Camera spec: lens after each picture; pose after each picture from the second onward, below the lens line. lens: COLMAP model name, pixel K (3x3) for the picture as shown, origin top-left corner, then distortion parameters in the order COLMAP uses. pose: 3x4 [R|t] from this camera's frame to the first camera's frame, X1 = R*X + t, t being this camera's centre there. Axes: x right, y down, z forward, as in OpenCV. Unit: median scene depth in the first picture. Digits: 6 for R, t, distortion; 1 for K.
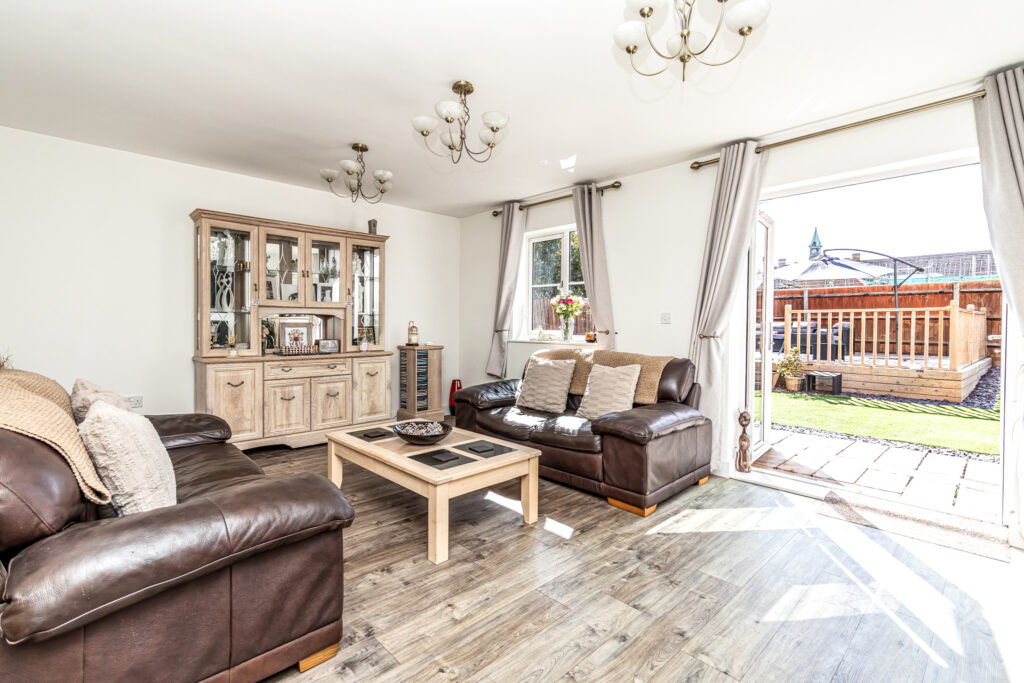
lens RADIAL K [[471.6, 0, 511.3], [0, 471.6, 333.3], [0, 0, 1]] dist [-0.001490, -0.000132]
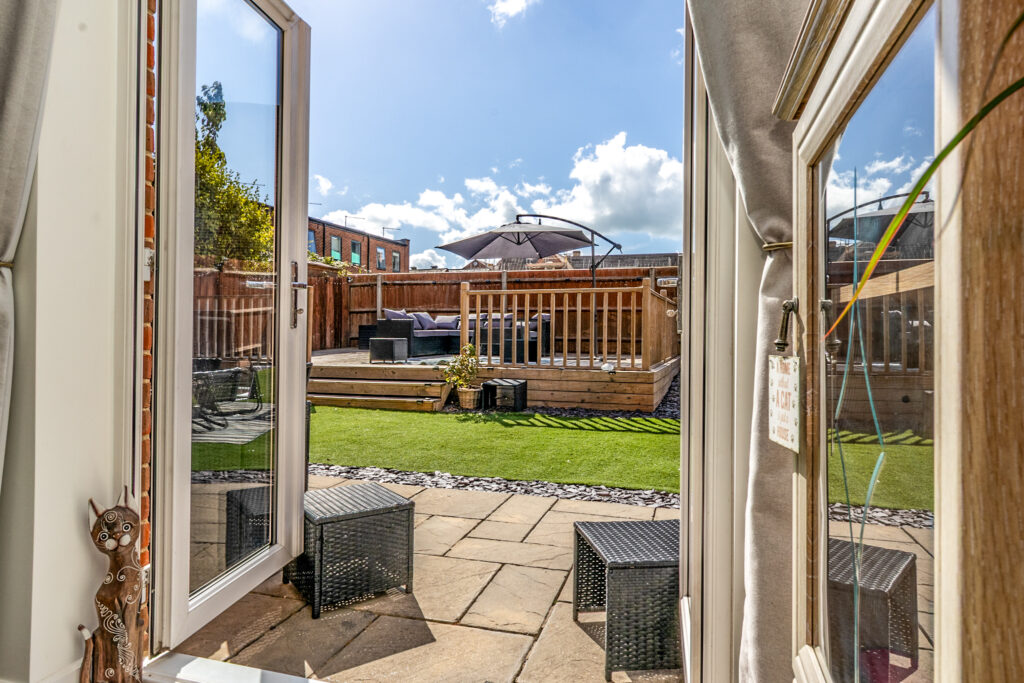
lens RADIAL K [[616.8, 0, 520.9], [0, 616.8, 339.9], [0, 0, 1]] dist [0.000164, 0.000019]
pose [[0.860278, -0.008575, 0.509754, 0.221190], [0.008283, 0.999962, 0.002843, 0.021770], [-0.509759, 0.001777, 0.860316, 0.210364]]
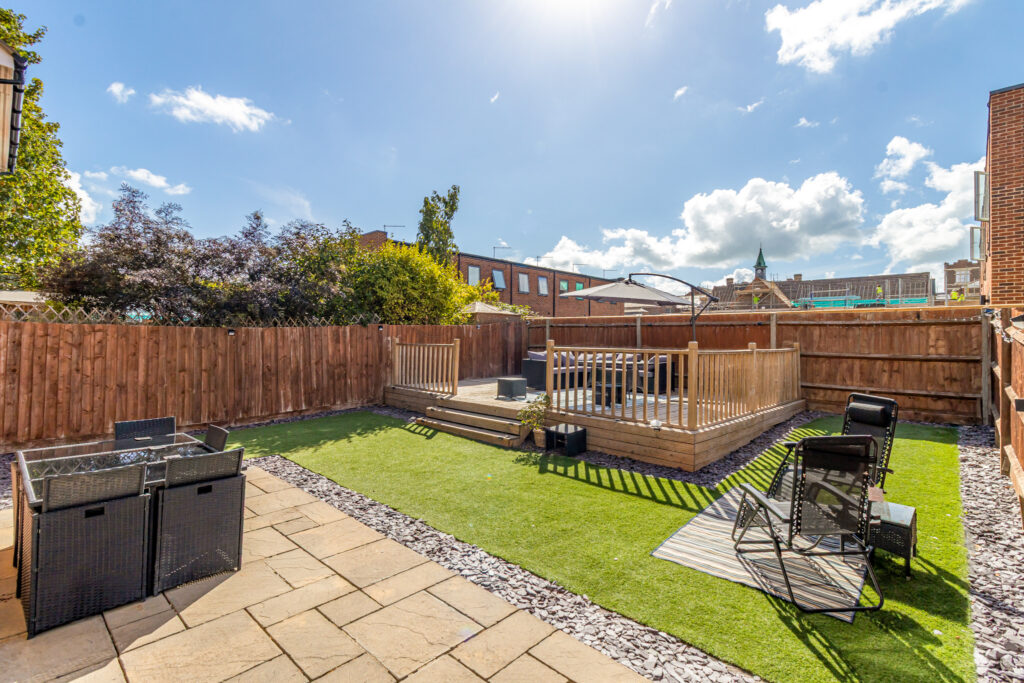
lens RADIAL K [[471.6, 0, 511.7], [0, 471.6, 336.0], [0, 0, 1]] dist [-0.001490, -0.000132]
pose [[0.997696, 0.009294, 0.067204, 0.502738], [-0.007620, 0.999655, -0.025121, -0.050008], [-0.067414, 0.024551, 0.997423, 0.191035]]
